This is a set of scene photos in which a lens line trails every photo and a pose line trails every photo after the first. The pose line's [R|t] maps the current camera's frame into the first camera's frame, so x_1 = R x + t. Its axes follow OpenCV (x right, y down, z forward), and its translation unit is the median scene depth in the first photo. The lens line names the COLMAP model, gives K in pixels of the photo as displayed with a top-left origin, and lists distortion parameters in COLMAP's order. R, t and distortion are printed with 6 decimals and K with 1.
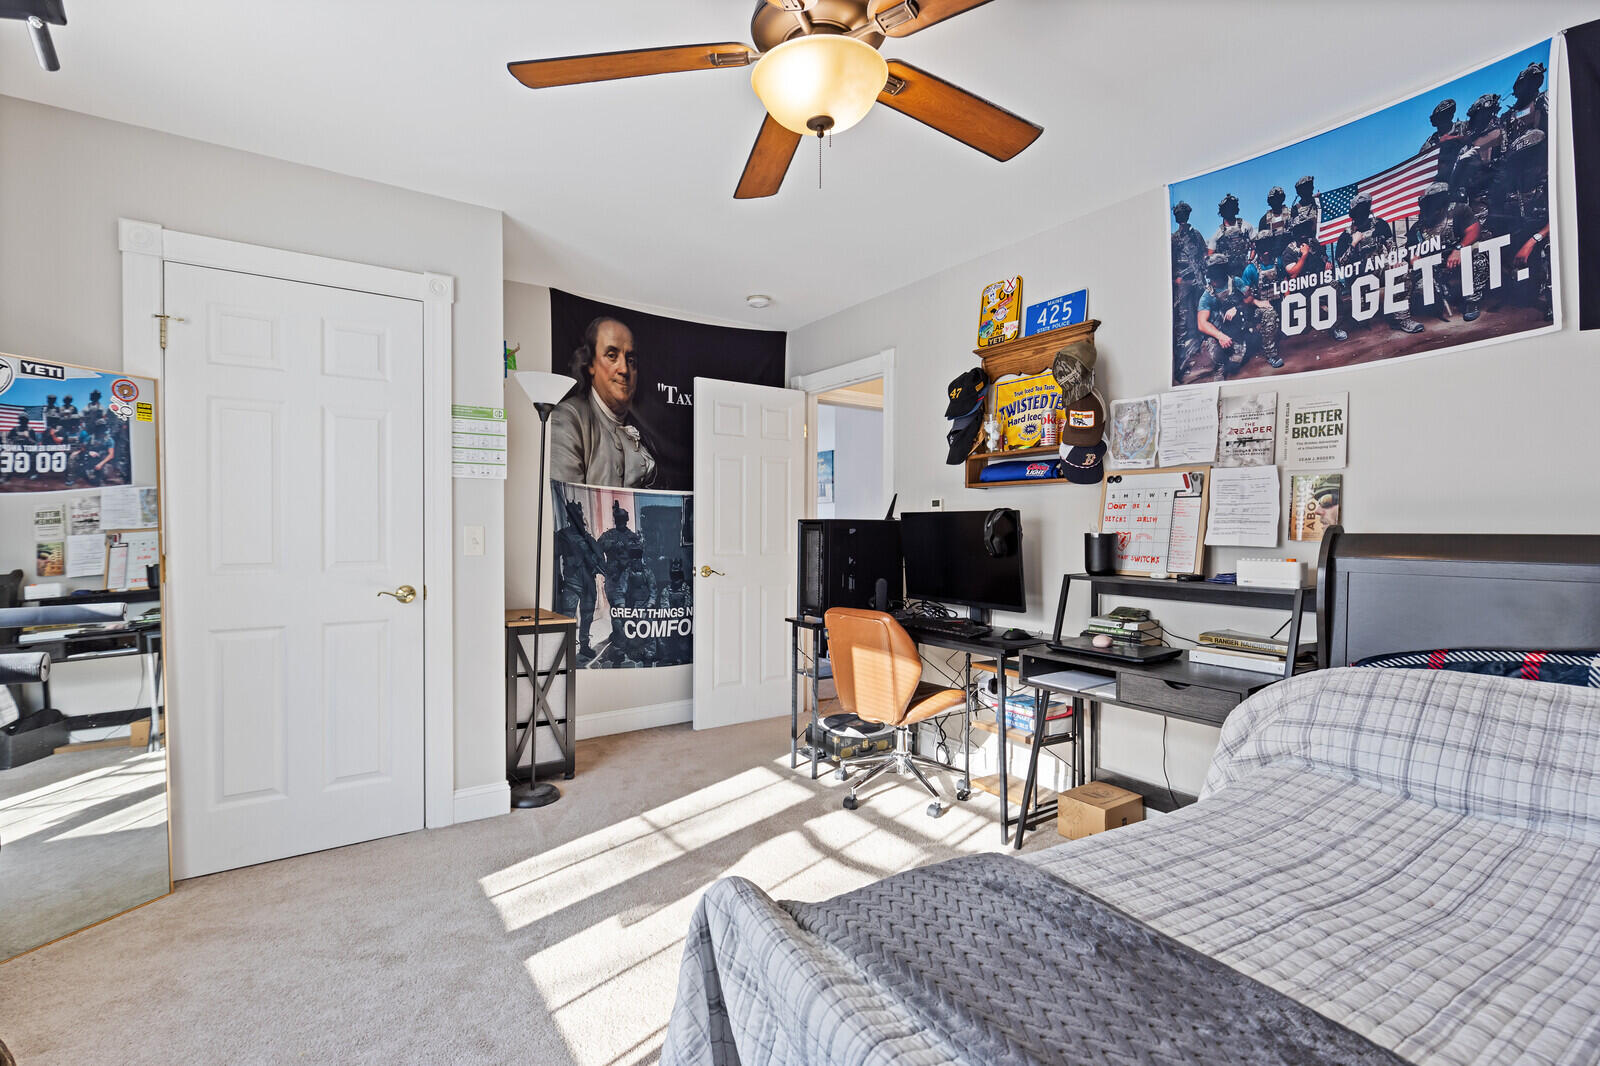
lens RADIAL K [[720.0, 0, 795.5], [0, 720.0, 536.3], [0, 0, 1]] dist [-0.002140, -0.000341]
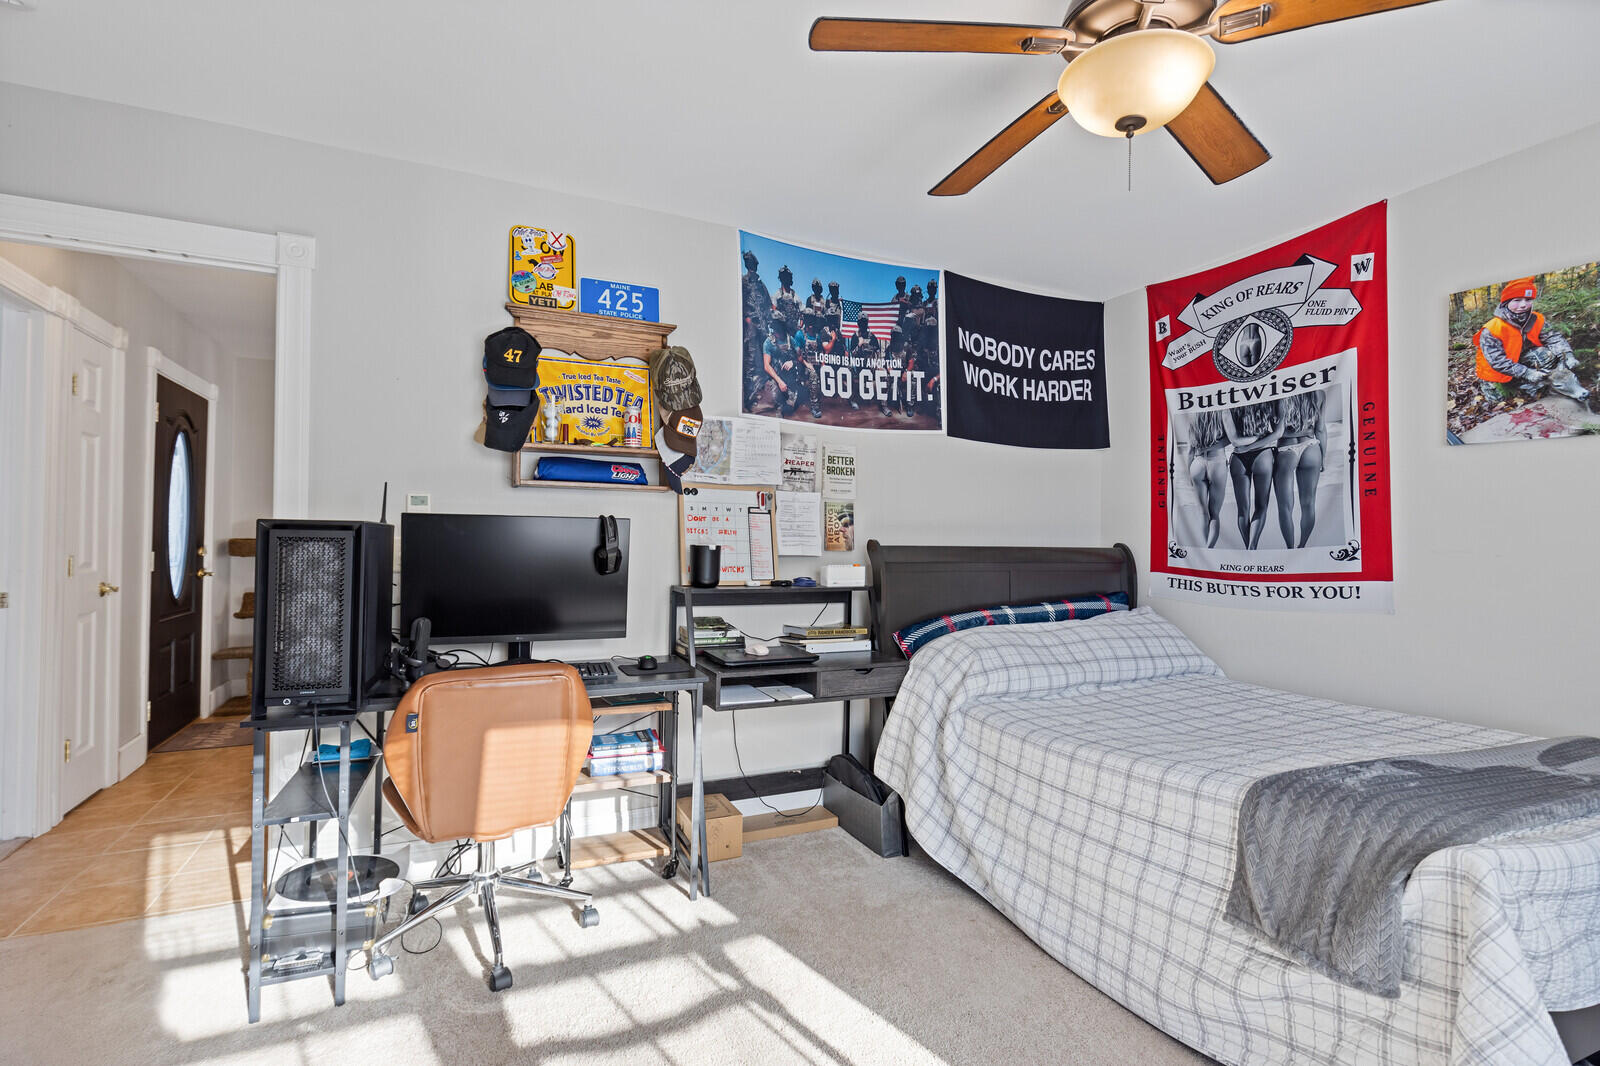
lens RADIAL K [[720.0, 0, 797.7], [0, 720.0, 534.7], [0, 0, 1]] dist [-0.002140, -0.000341]
pose [[0.187196, 0.005190, 0.982309, -0.604131], [-0.002441, 0.999985, -0.004818, -0.016391], [-0.982320, -0.001496, 0.187206, 0.775522]]
